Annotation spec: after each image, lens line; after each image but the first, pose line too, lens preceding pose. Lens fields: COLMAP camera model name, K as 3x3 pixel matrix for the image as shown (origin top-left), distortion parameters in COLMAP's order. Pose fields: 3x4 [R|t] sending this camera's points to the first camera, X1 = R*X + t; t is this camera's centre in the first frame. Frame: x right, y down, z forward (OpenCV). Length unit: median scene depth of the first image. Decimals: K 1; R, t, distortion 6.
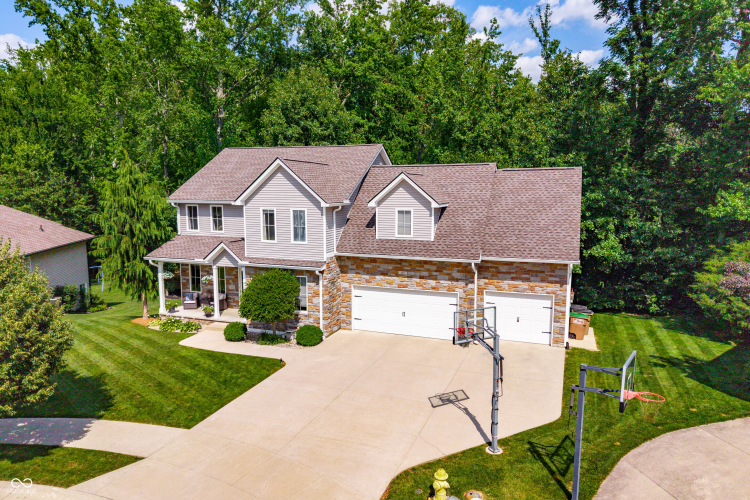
lens RADIAL K [[506.9, 0, 375.7], [0, 506.9, 255.1], [0, 0, 1]] dist [0.008248, -0.012108]
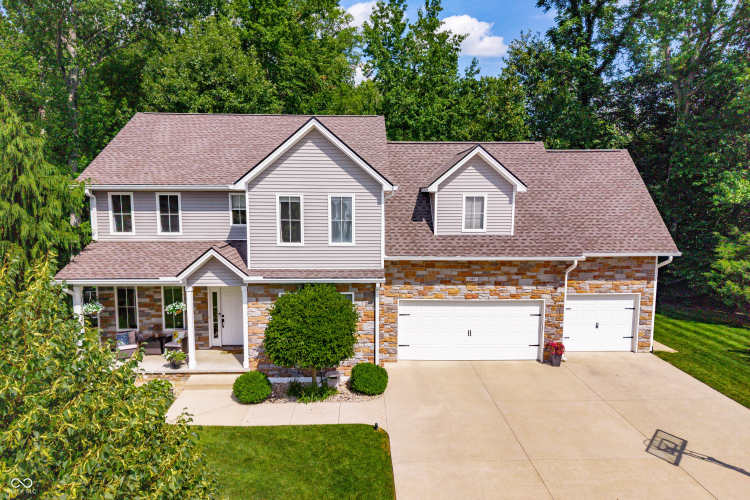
lens RADIAL K [[506.9, 0, 378.3], [0, 506.9, 252.6], [0, 0, 1]] dist [0.008248, -0.012108]
pose [[0.922464, -0.042692, 0.383715, -0.368240], [0.047741, 0.998853, -0.003638, -0.008627], [-0.383120, 0.021675, 0.923444, 0.349709]]
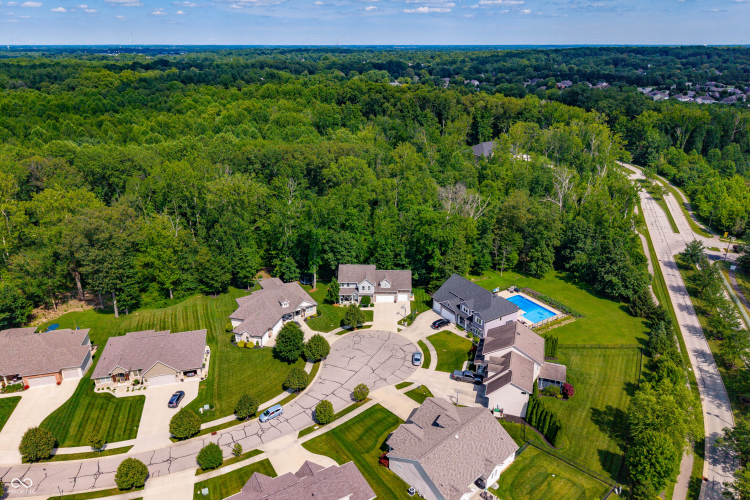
lens RADIAL K [[506.9, 0, 375.1], [0, 506.9, 247.1], [0, 0, 1]] dist [0.008248, -0.012108]
pose [[0.942637, -0.127677, 0.308439, -1.906186], [0.047085, 0.965582, 0.255801, -2.101131], [-0.330483, -0.226605, 0.916205, -4.520382]]
